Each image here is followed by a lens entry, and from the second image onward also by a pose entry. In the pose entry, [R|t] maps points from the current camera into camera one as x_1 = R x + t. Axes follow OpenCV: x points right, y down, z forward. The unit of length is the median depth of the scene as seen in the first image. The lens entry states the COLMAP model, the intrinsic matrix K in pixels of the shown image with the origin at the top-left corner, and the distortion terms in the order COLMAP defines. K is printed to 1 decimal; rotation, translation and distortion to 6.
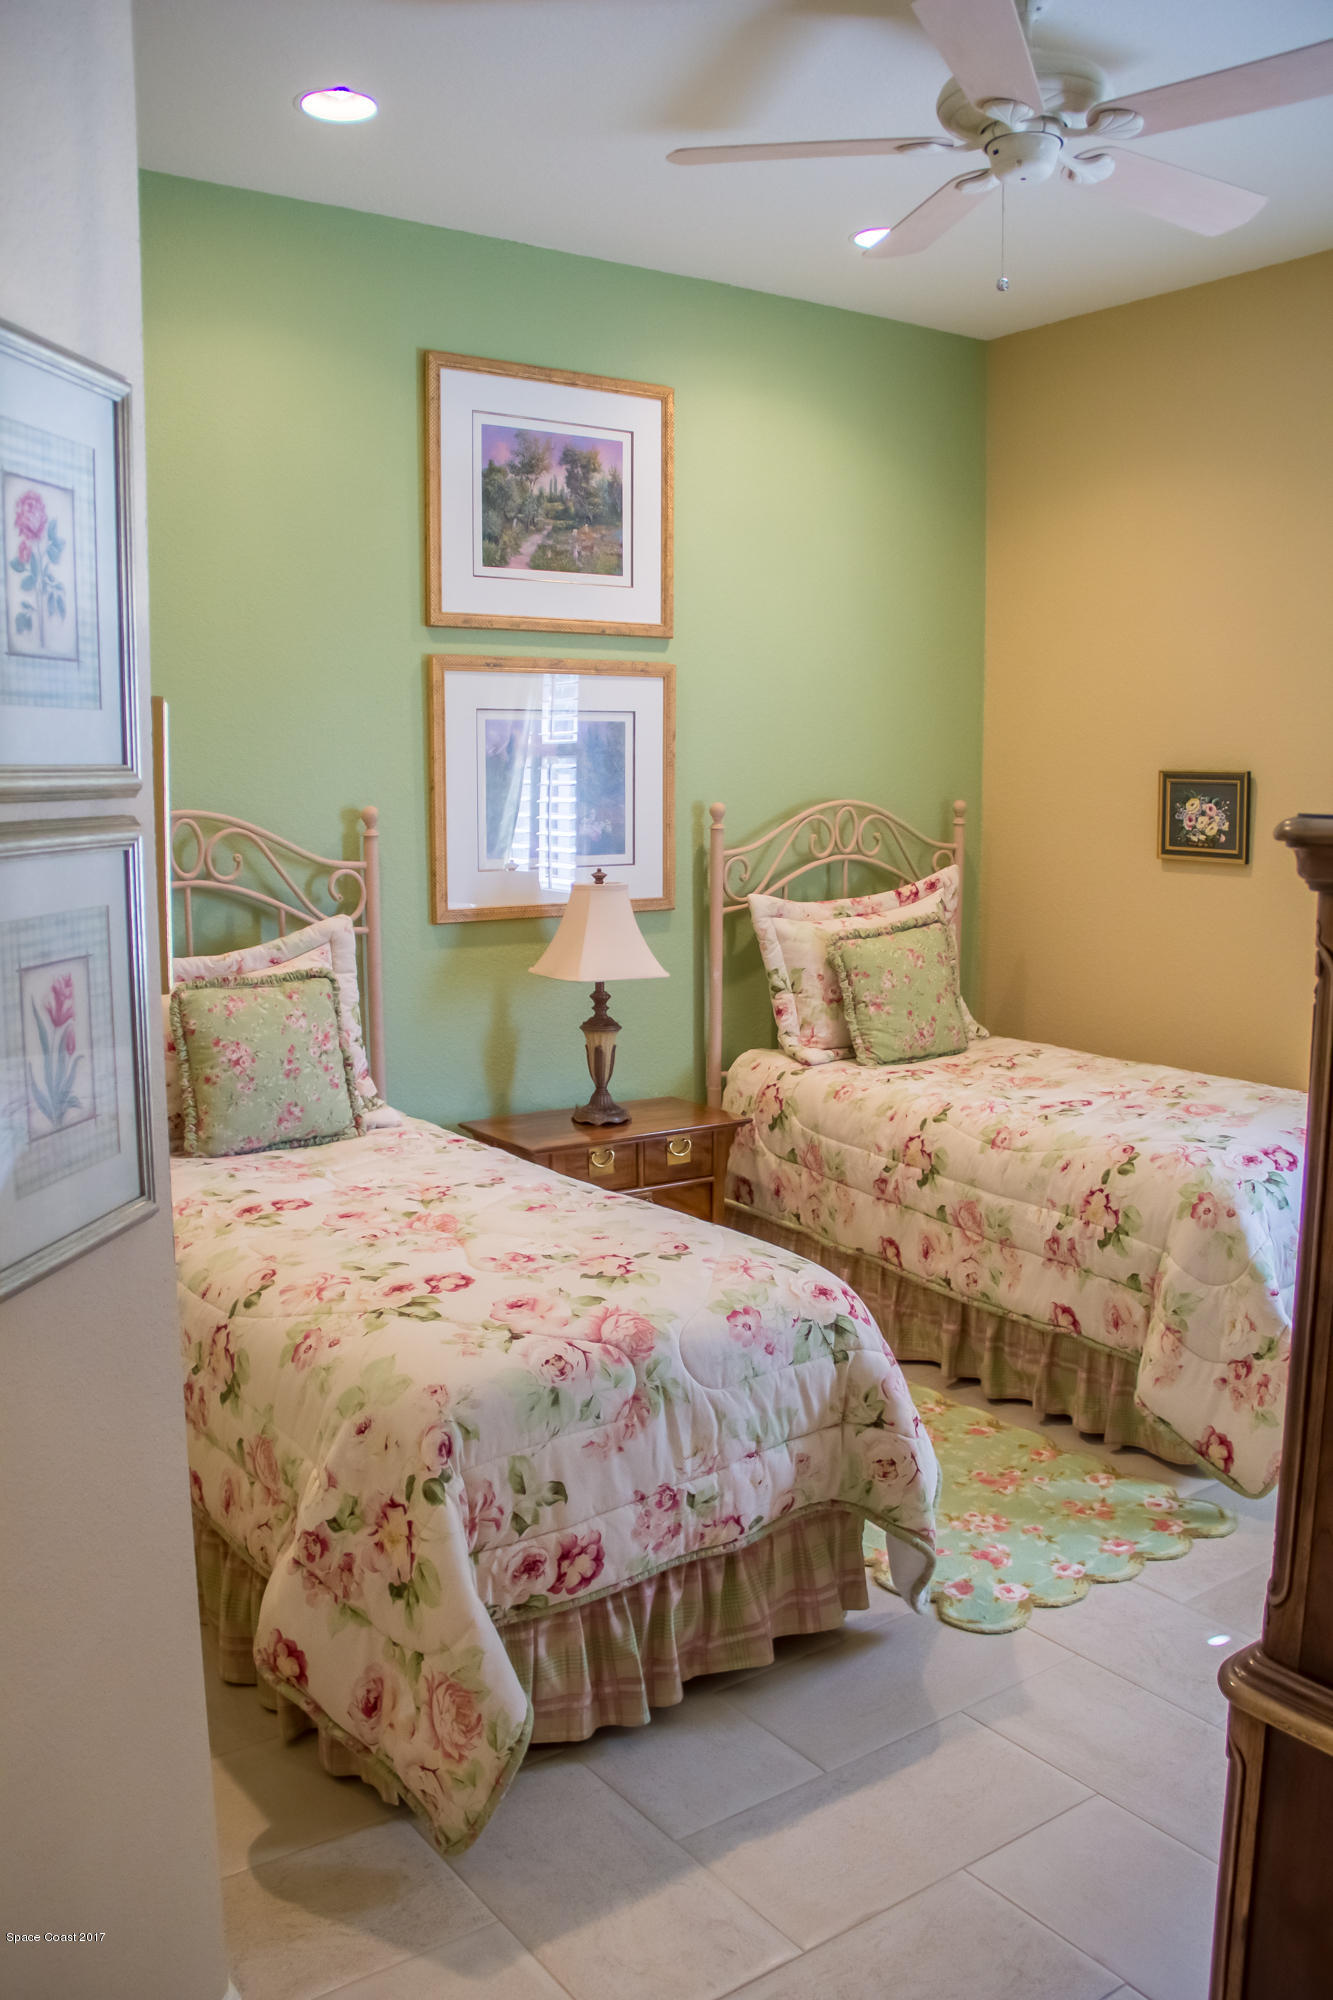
lens RADIAL K [[1677.5, 0, 672.5], [0, 1677.5, 1060.6], [0, 0, 1]] dist [-0.165616, 0.139629]
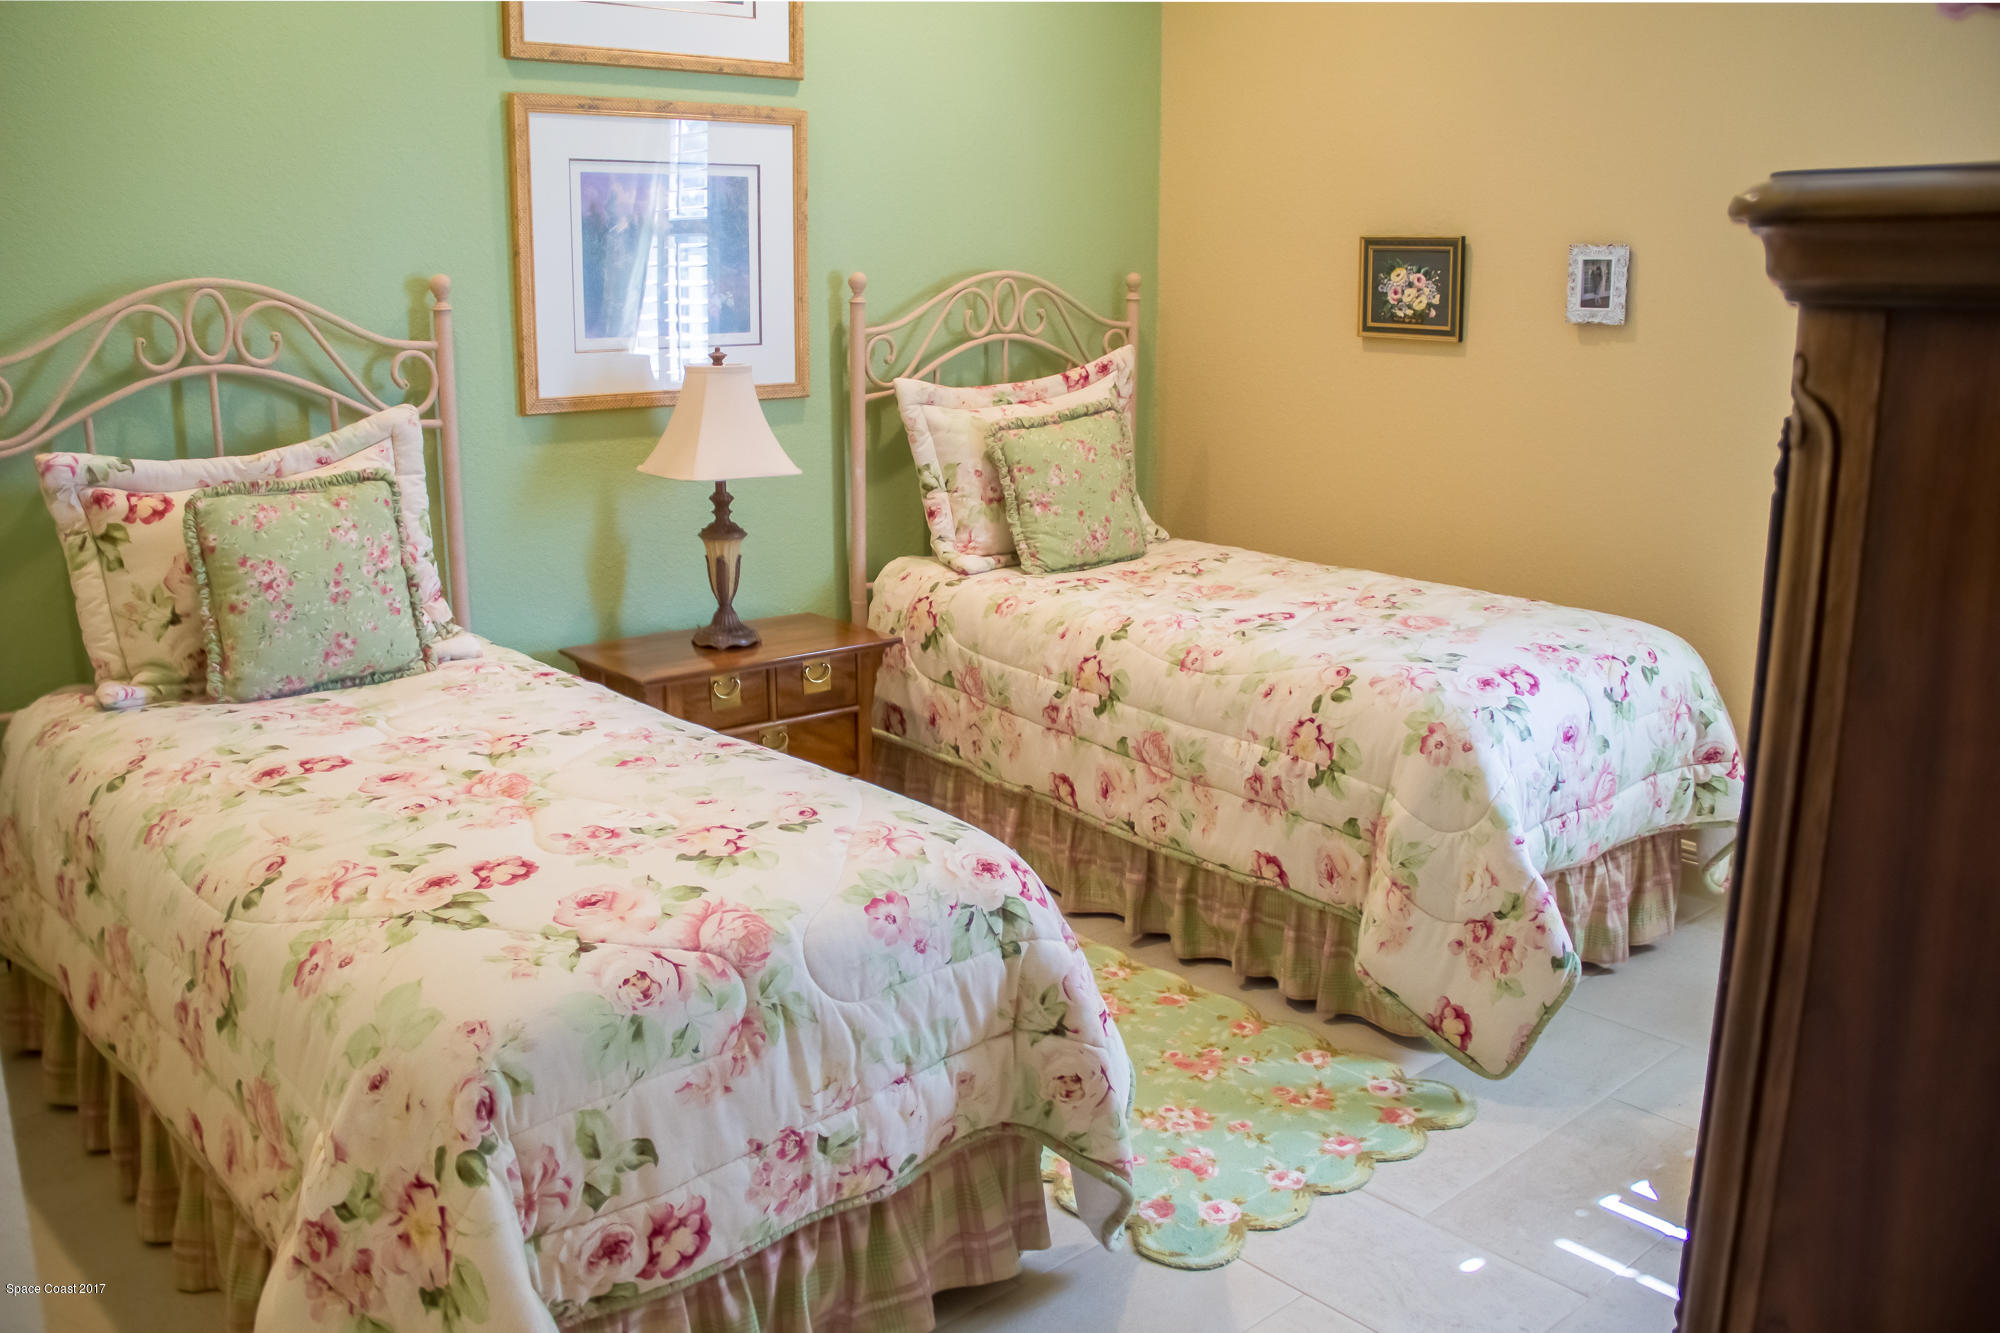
lens RADIAL K [[1677.5, 0, 987.4], [0, 1677.5, 662.1], [0, 0, 1]] dist [-0.165616, 0.139629]
pose [[0.995637, -0.018404, 0.091483, 0.015134], [0.012966, 0.998133, 0.059678, -0.004757], [-0.092411, -0.058231, 0.994017, 0.167833]]
